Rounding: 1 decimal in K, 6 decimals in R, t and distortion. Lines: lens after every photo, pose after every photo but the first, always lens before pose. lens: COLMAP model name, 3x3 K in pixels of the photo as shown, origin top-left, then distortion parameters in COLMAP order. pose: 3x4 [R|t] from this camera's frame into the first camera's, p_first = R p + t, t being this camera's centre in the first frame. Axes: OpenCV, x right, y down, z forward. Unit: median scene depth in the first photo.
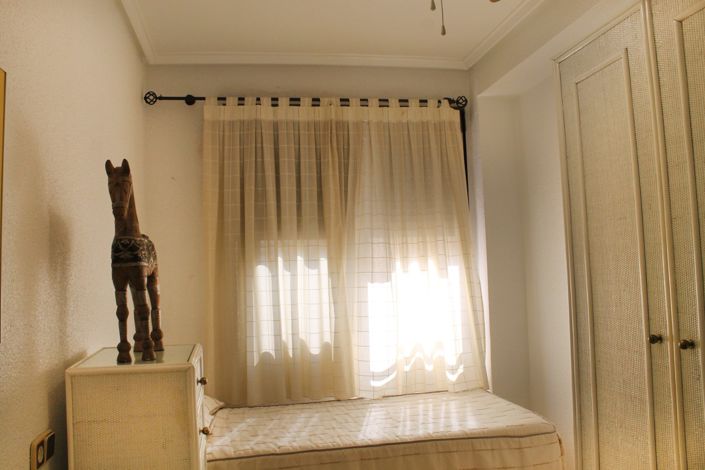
lens RADIAL K [[595.8, 0, 353.8], [0, 595.8, 236.0], [0, 0, 1]] dist [-0.161804, 0.136752]
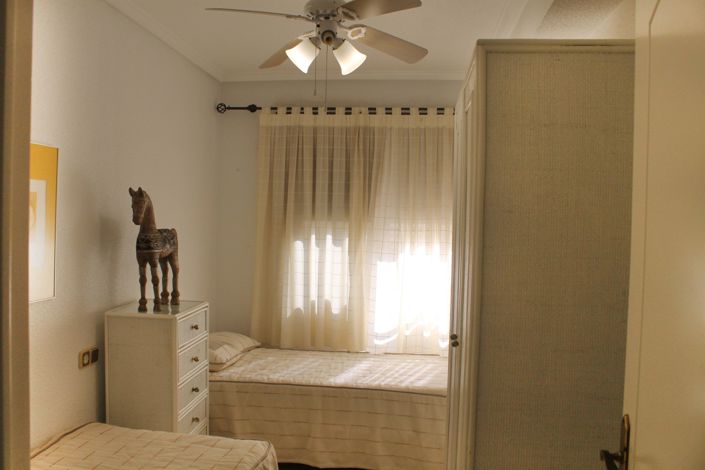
lens RADIAL K [[595.8, 0, 352.9], [0, 595.8, 233.2], [0, 0, 1]] dist [-0.161804, 0.136752]
pose [[0.958731, 0.067010, -0.276304, 0.313031], [-0.043863, 0.995054, 0.089126, -0.087744], [0.280910, -0.073328, 0.956929, -0.196615]]
